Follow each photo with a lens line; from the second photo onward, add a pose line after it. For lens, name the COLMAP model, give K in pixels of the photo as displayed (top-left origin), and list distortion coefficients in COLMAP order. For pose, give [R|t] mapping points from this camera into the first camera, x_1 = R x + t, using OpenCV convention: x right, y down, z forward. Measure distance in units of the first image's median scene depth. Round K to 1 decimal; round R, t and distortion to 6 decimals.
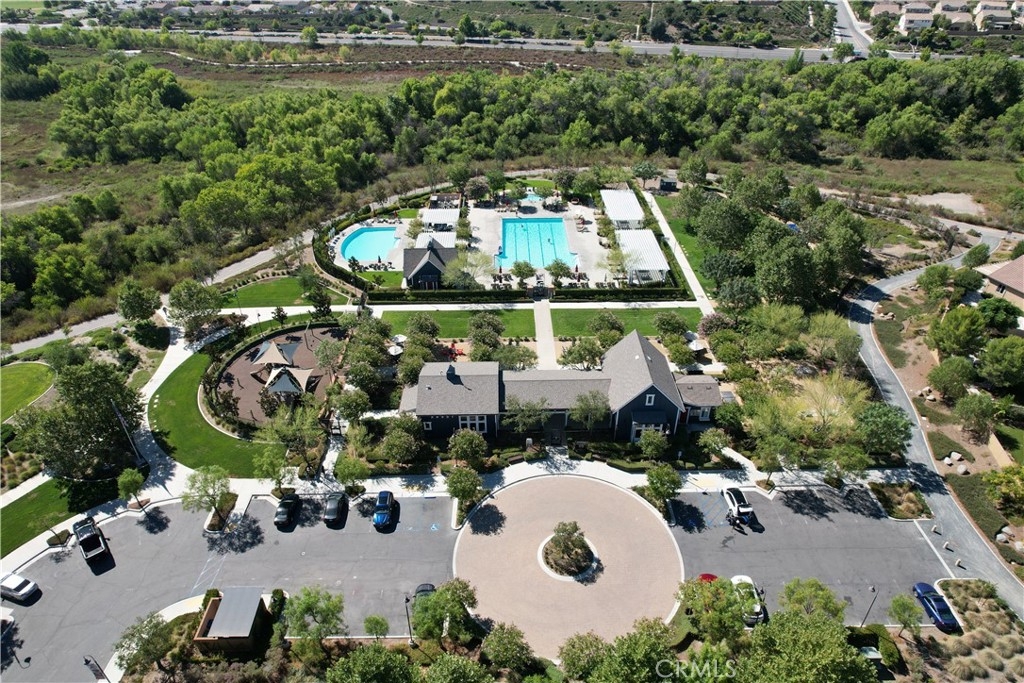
lens RADIAL K [[651.9, 0, 512.0], [0, 651.9, 341.5], [0, 0, 1]] dist [-0.040941, 0.004613]
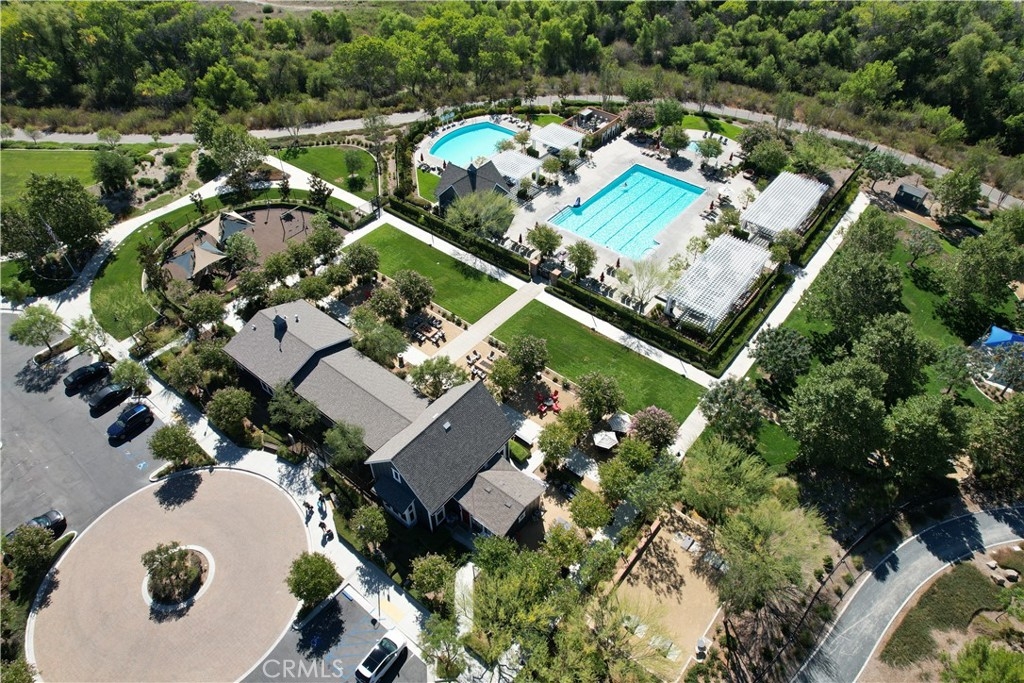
lens RADIAL K [[651.9, 0, 512.0], [0, 651.9, 341.5], [0, 0, 1]] dist [-0.040941, 0.004613]
pose [[0.771203, 0.450970, -0.449302, 0.389900], [-0.356224, 0.890663, 0.282531, -0.204112], [0.527589, -0.057837, 0.847528, 0.303472]]
